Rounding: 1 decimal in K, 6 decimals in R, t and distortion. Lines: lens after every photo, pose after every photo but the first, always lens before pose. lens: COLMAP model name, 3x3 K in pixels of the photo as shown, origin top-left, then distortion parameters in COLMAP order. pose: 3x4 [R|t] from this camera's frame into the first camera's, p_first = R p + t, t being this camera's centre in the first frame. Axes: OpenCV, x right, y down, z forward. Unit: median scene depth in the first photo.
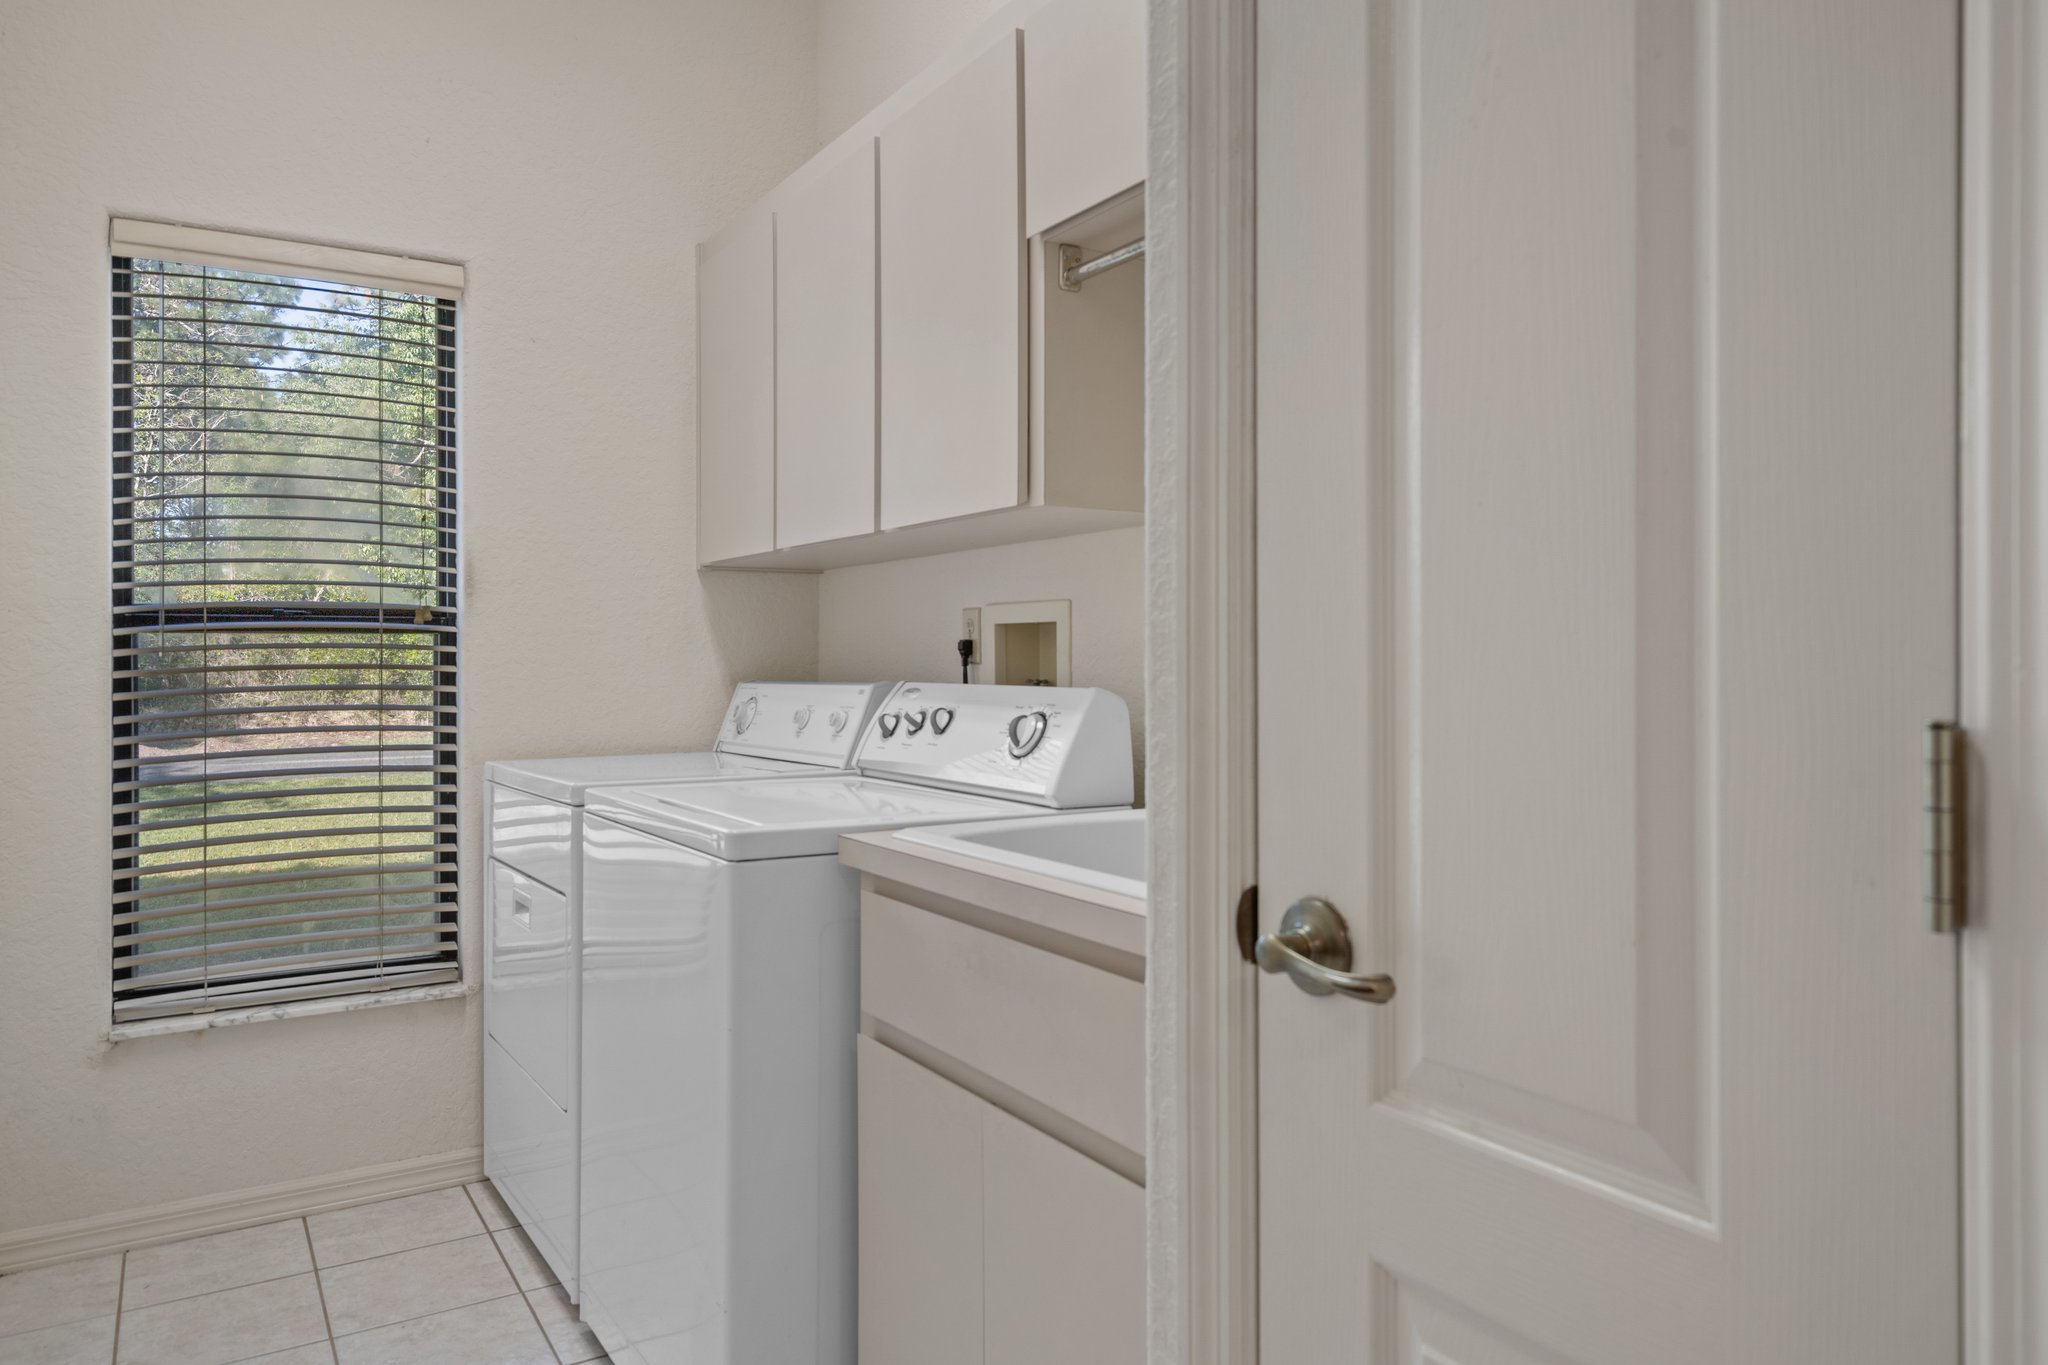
lens RADIAL K [[1345.4, 0, 1024.0], [0, 1345.4, 682.5], [0, 0, 1]] dist [-0.000281, -0.000198]
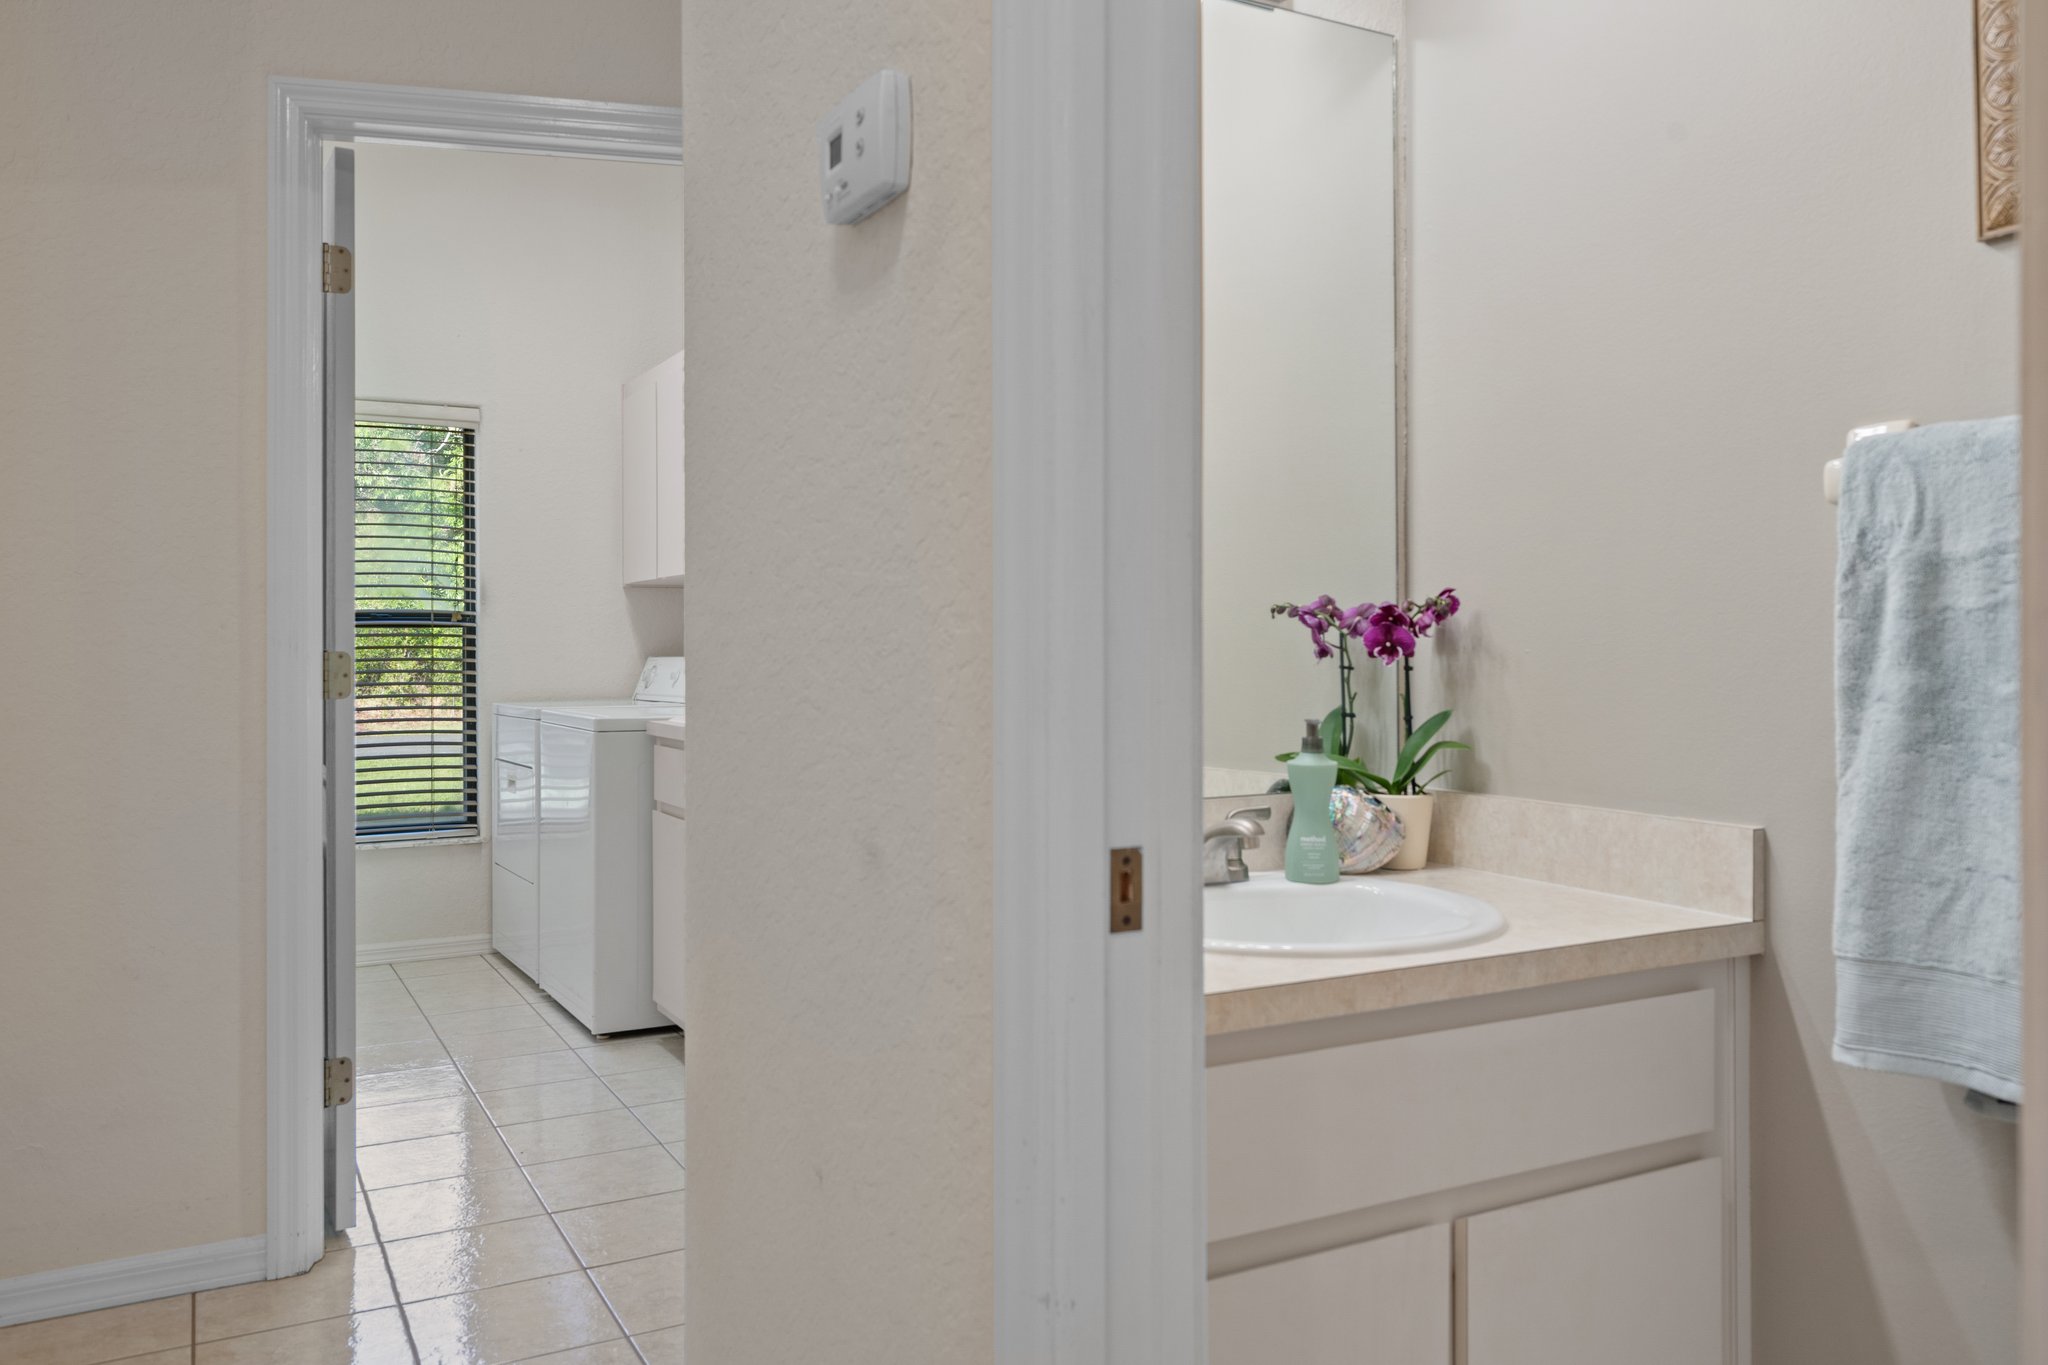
lens RADIAL K [[1542.0, 0, 1024.0], [0, 1542.0, 682.5], [0, 0, 1]] dist [-0.001308, -0.000337]
pose [[0.998086, -0.001281, -0.061829, 0.379322], [0.001618, 0.999984, 0.005402, 0.023007], [0.061821, -0.005492, 0.998072, -0.877085]]
